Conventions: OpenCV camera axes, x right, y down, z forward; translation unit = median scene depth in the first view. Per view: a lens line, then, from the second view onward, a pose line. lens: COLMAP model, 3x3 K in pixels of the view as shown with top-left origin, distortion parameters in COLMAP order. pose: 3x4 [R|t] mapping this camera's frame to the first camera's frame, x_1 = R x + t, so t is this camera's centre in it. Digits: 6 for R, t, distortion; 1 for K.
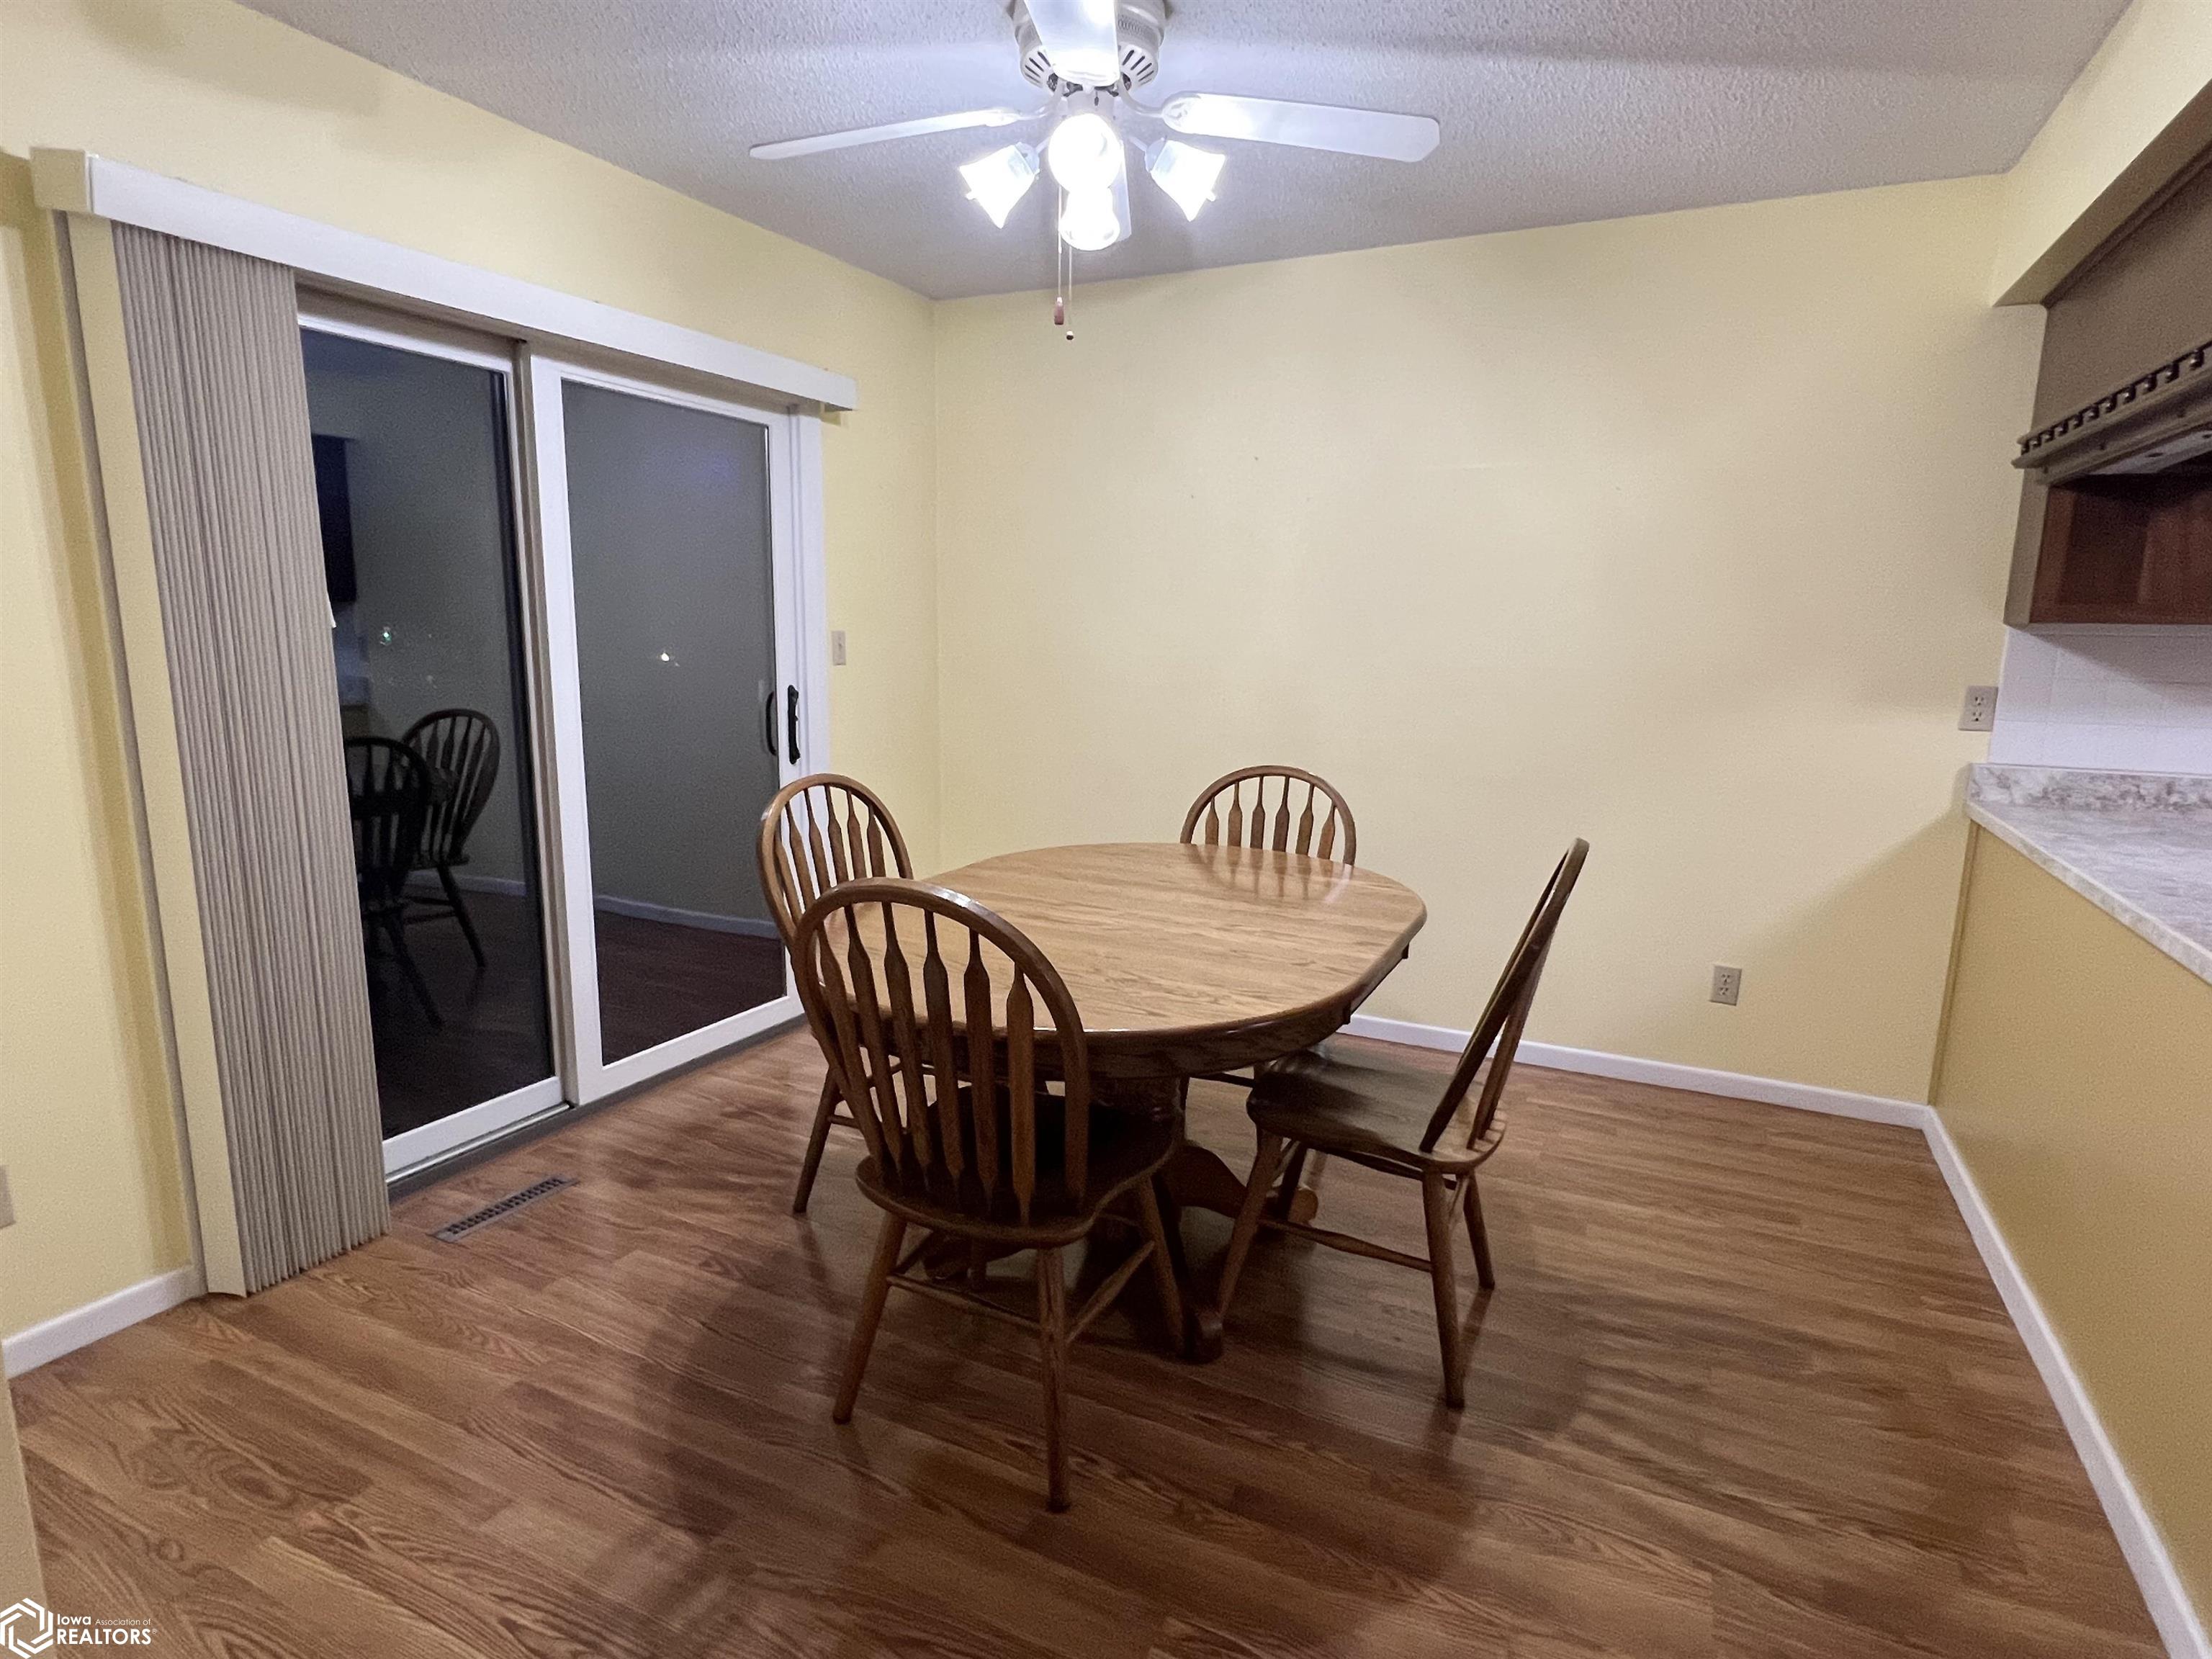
lens RADIAL K [[1163.7, 0, 1106.0], [0, 1163.7, 829.5], [0, 0, 1]] dist [-0.001820, -0.000211]
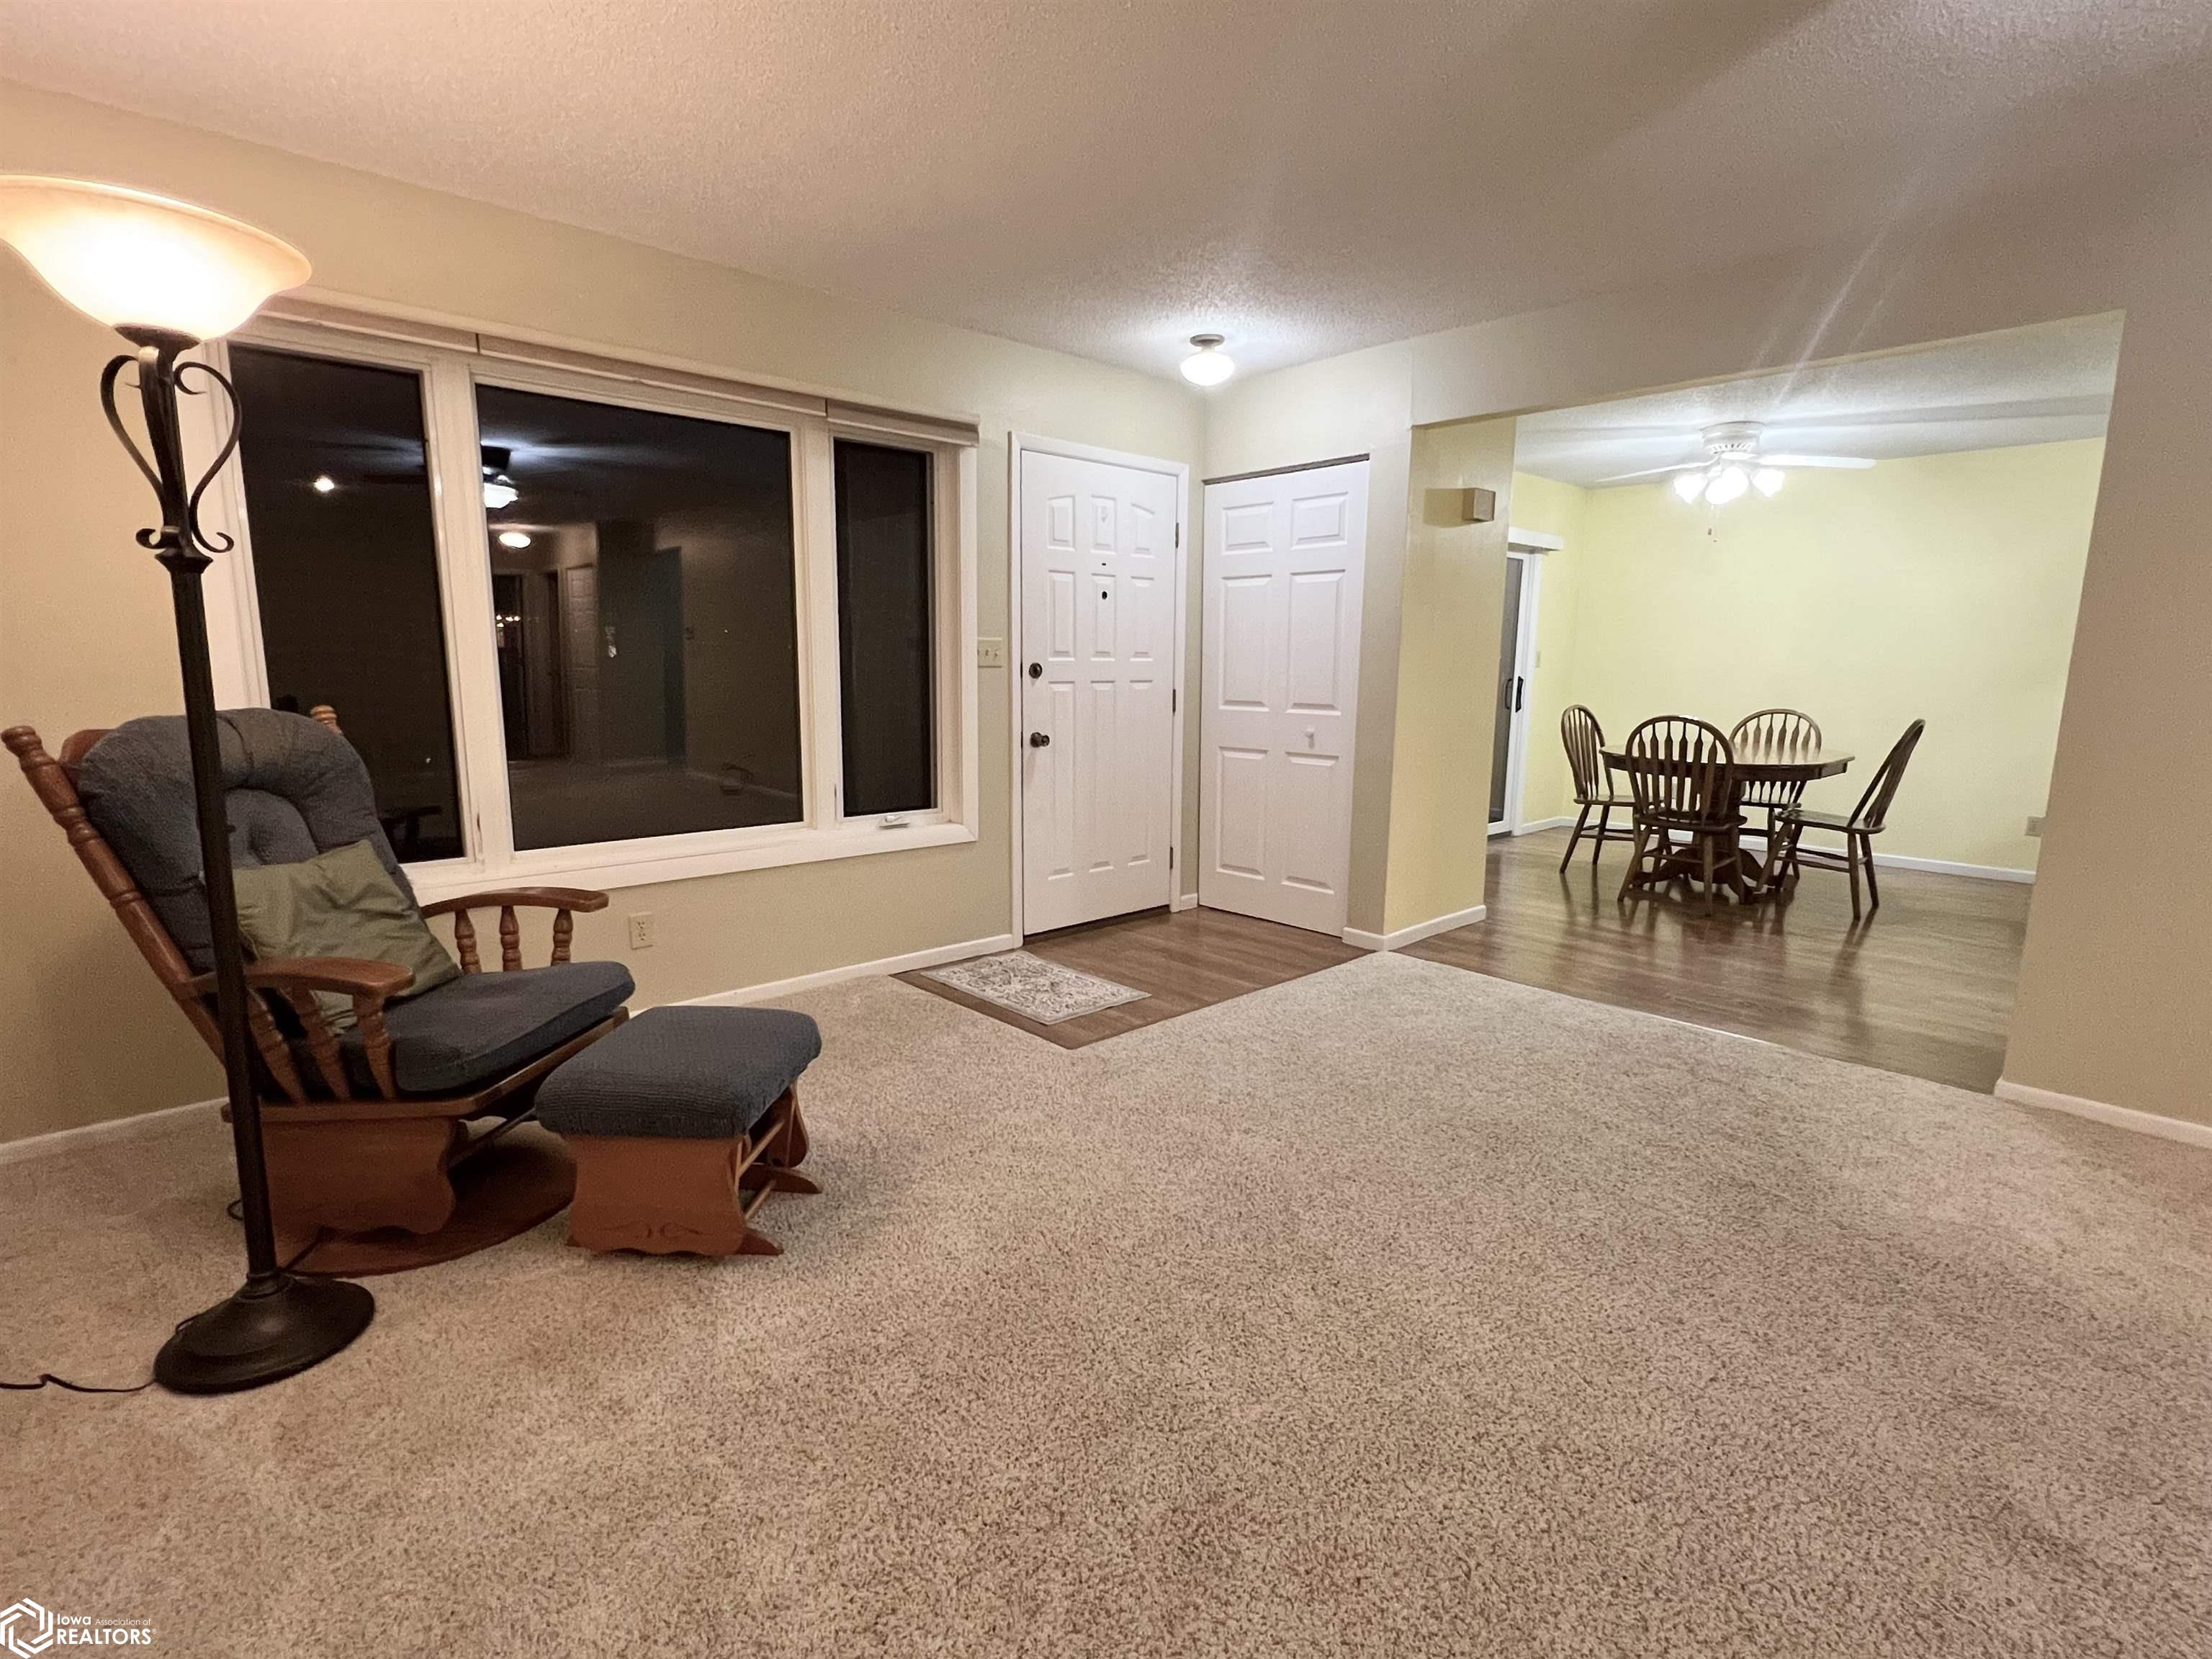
lens RADIAL K [[1065.5, 0, 1101.0], [0, 1065.5, 837.1], [0, 0, 1]] dist [0.002014, 0.001434]
pose [[0.934689, 0.055234, -0.351148, -0.356334], [-0.059613, 0.998220, -0.001662, 0.284947], [0.350431, 0.022487, 0.936318, -1.432471]]
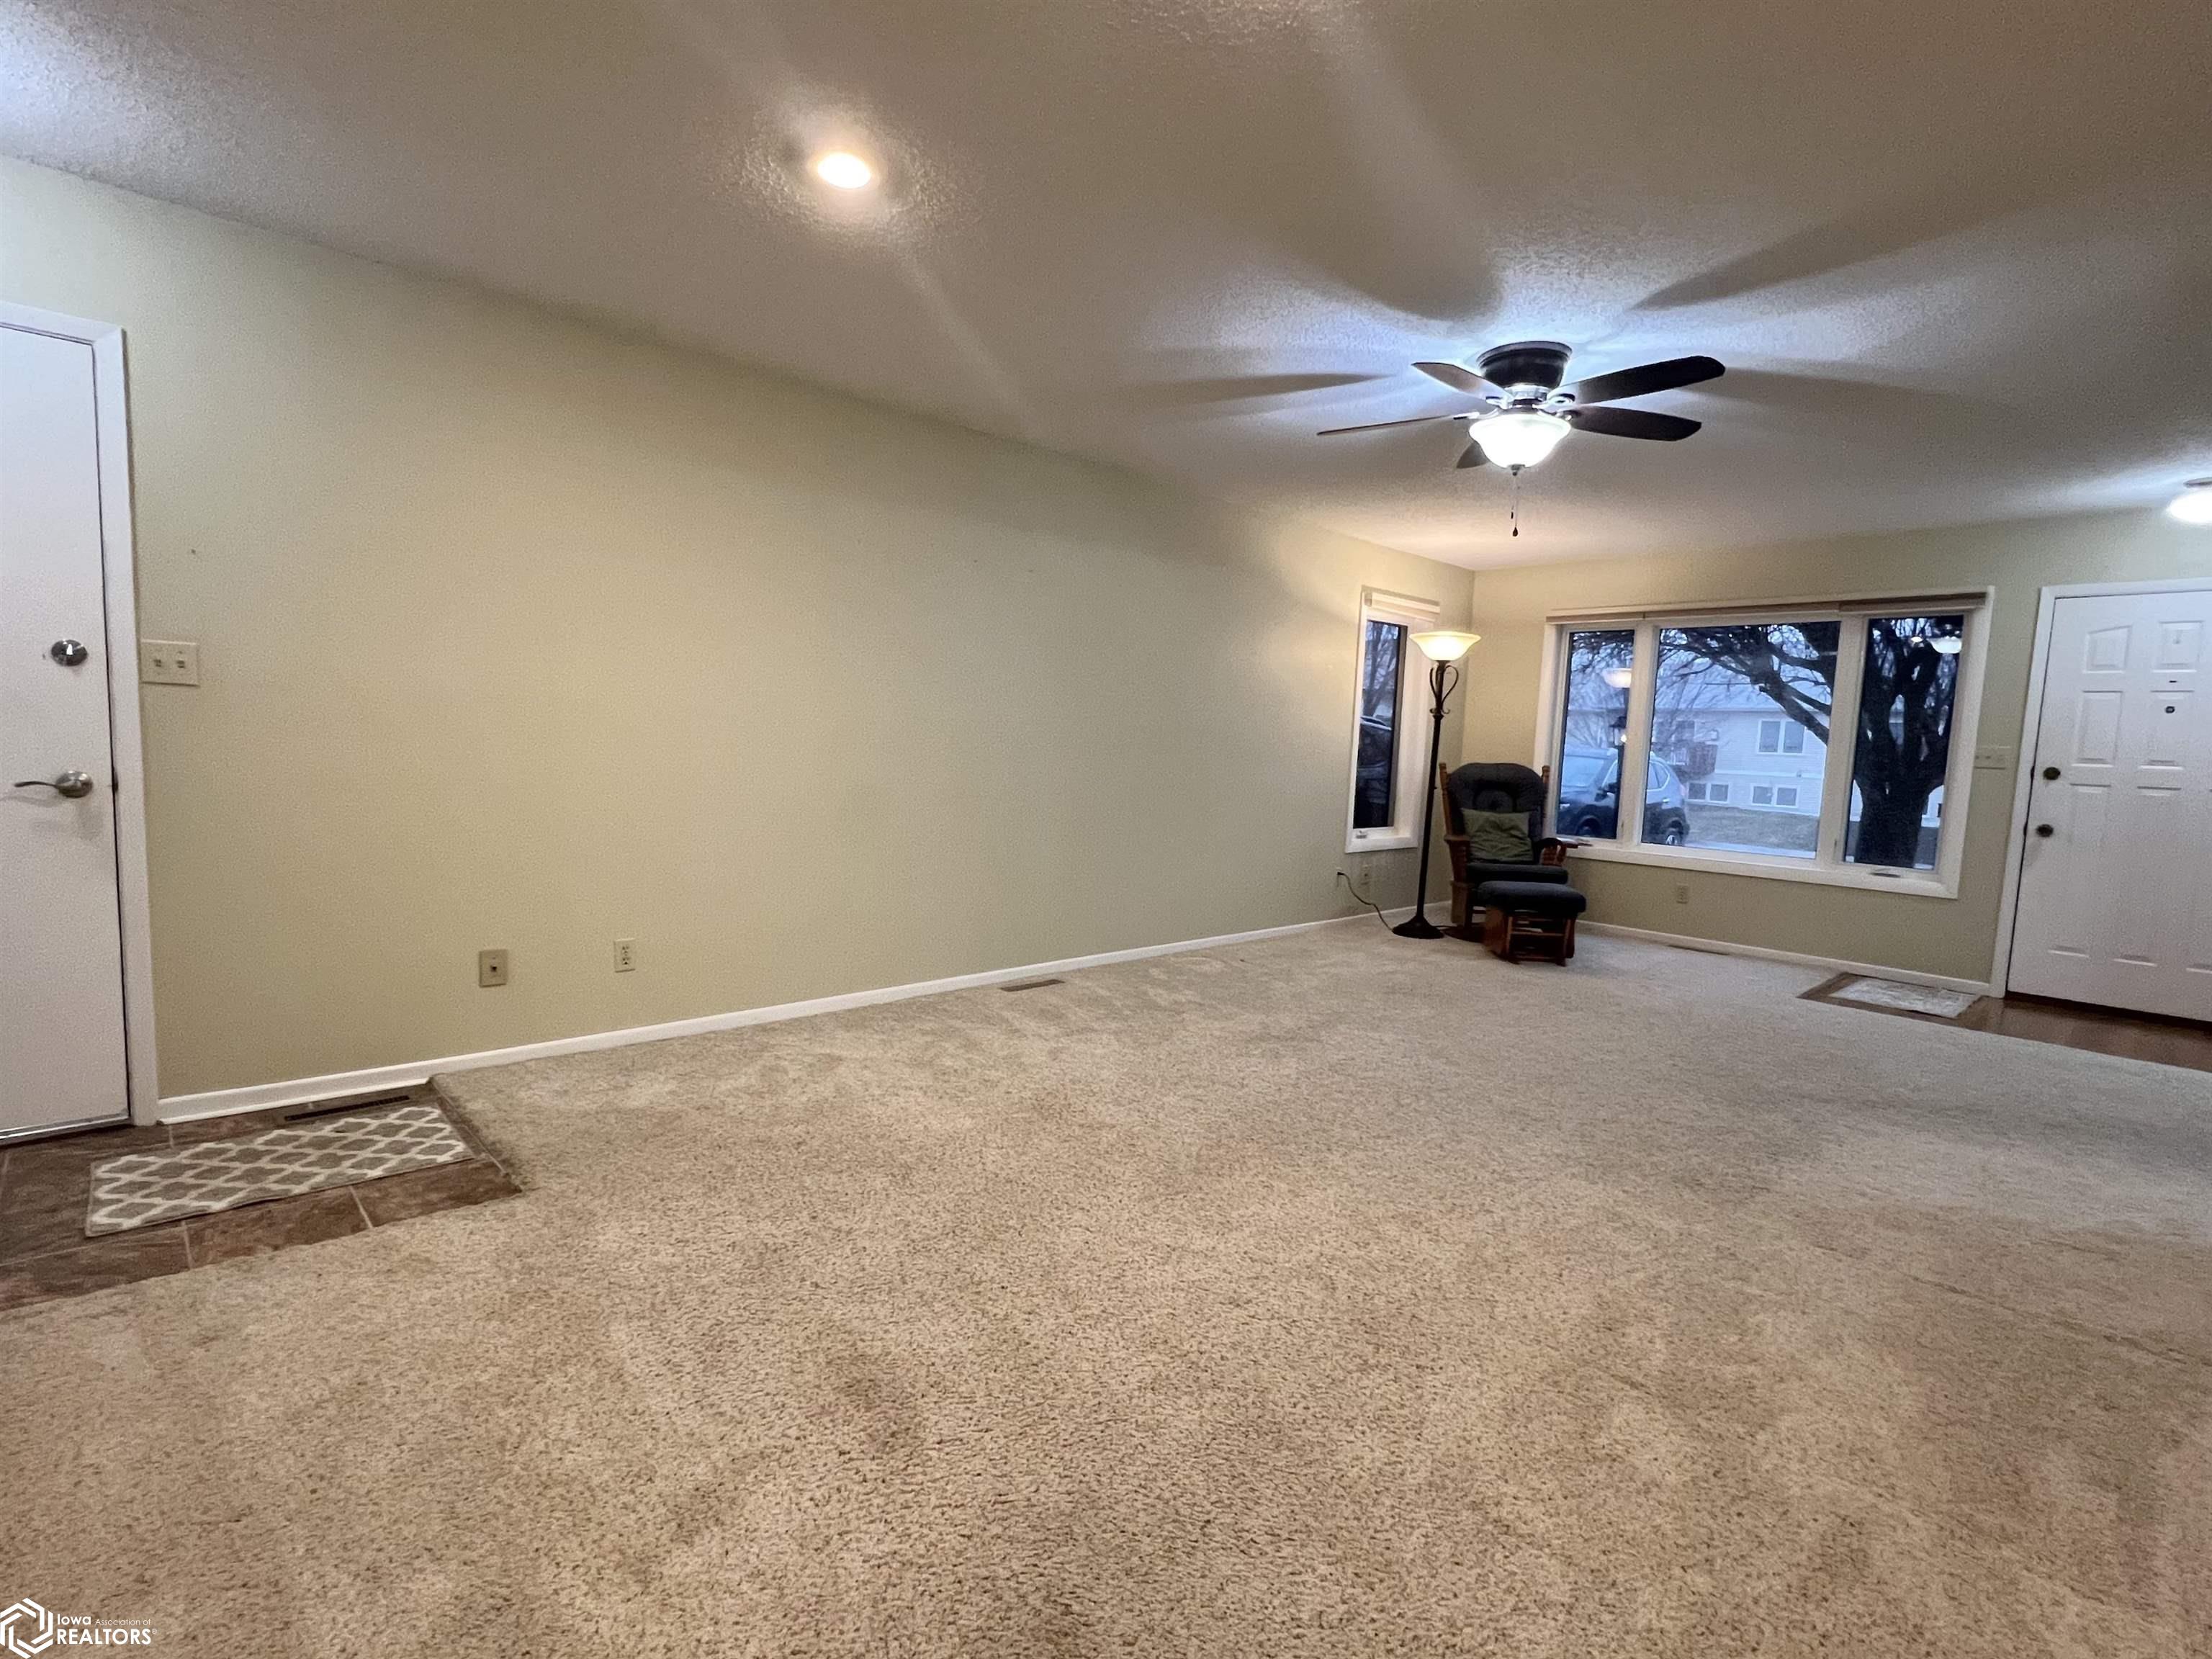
lens RADIAL K [[1065.5, 0, 1101.0], [0, 1065.5, 837.1], [0, 0, 1]] dist [0.002014, 0.001434]
pose [[-0.349017, 0.063235, -0.934980, 1.318565], [-0.207740, 0.967676, 0.142994, 0.233618], [0.913800, 0.244140, -0.324599, -0.917286]]
